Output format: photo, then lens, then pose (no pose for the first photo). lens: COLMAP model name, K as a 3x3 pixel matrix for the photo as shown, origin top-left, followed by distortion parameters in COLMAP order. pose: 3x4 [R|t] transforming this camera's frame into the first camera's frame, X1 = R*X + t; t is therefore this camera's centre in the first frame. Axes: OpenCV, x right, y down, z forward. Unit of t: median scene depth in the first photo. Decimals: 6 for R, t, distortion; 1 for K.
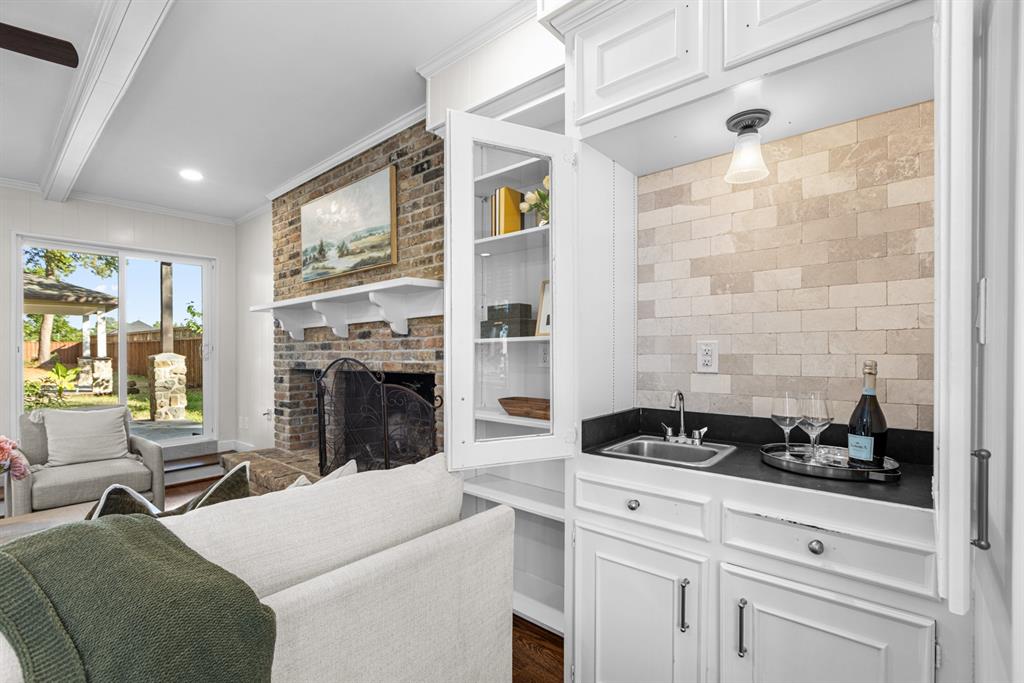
lens RADIAL K [[460.2, 0, 507.8], [0, 460.2, 352.4], [0, 0, 1]] dist [0.005368, -0.001301]
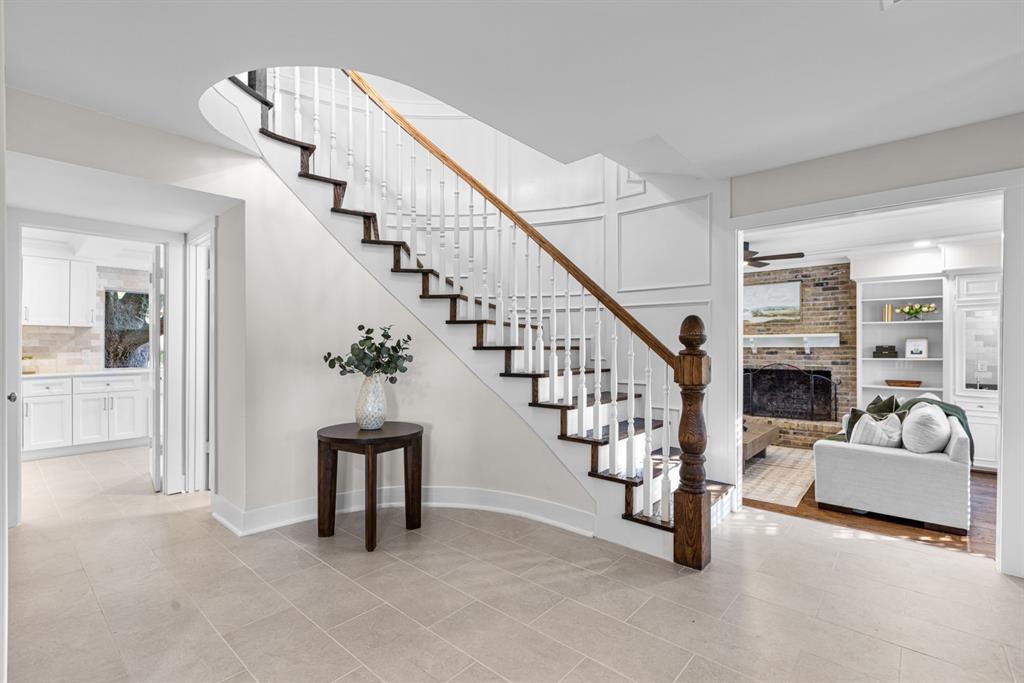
lens RADIAL K [[460.2, 0, 516.4], [0, 460.2, 347.5], [0, 0, 1]] dist [0.005368, -0.001301]
pose [[0.999971, 0.007279, -0.002130, -1.669670], [-0.007281, 0.999973, -0.000893, -0.057060], [0.002123, 0.000909, 0.999997, -1.323117]]
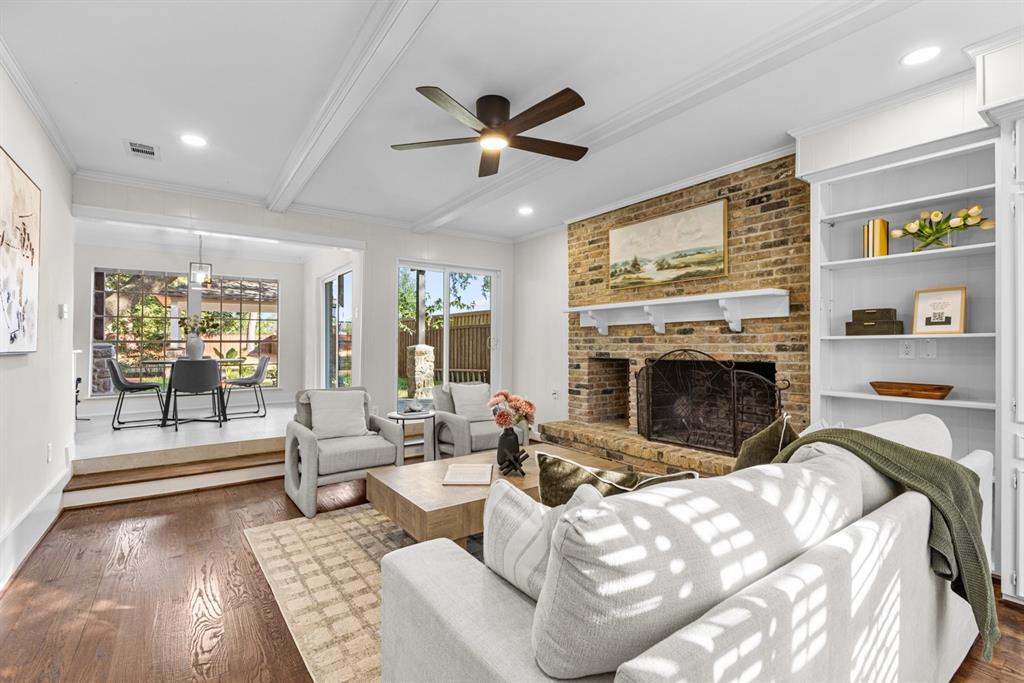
lens RADIAL K [[460.2, 0, 509.9], [0, 460.2, 340.5], [0, 0, 1]] dist [0.005368, -0.001301]
pose [[0.973513, 0.006239, -0.228549, -0.534295], [-0.008758, 0.999912, -0.010010, 0.004222], [0.228466, 0.011747, 0.973481, -0.371411]]
